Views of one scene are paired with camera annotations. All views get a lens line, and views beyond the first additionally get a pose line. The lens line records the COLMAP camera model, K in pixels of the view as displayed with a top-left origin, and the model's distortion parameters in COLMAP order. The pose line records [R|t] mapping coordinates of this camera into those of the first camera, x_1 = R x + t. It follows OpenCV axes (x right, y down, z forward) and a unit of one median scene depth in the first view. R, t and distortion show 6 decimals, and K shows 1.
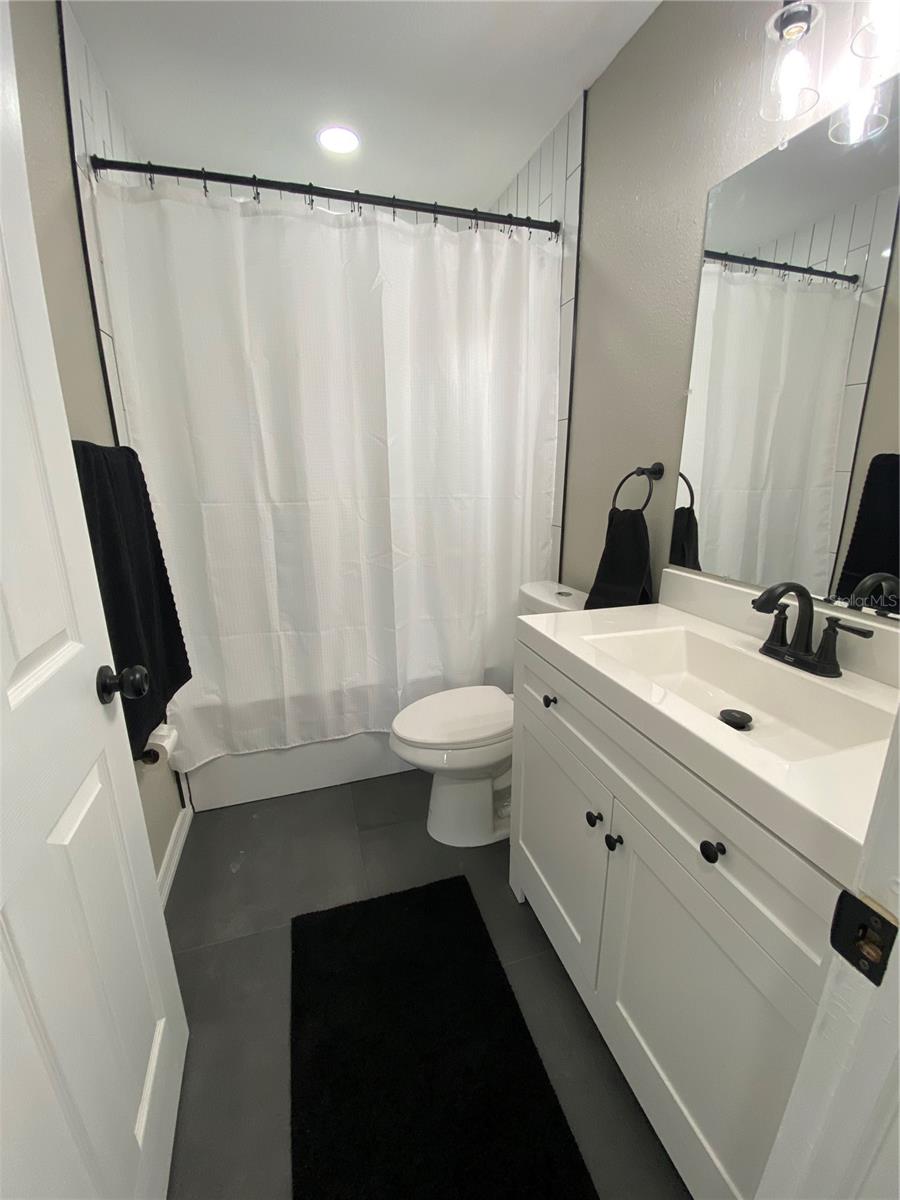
lens RADIAL K [[483.7, 0, 455.5], [0, 483.7, 599.1], [0, 0, 1]] dist [0.024791, -0.022105]
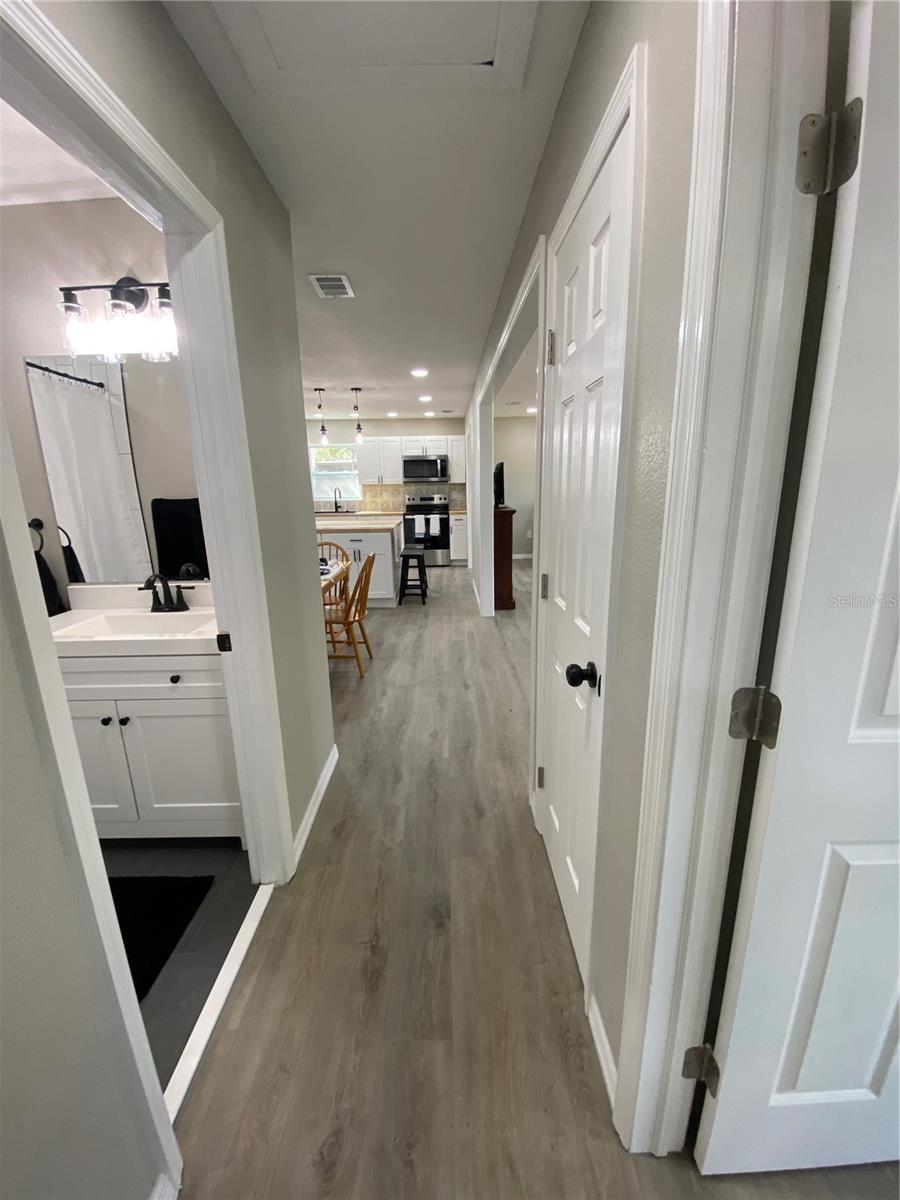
lens RADIAL K [[483.7, 0, 455.5], [0, 483.7, 599.1], [0, 0, 1]] dist [0.024791, -0.022105]
pose [[0.293669, -0.230602, 0.927675, -0.842449], [0.267672, 0.951479, 0.151784, 0.088764], [-0.917666, 0.203739, 0.341145, -0.830386]]
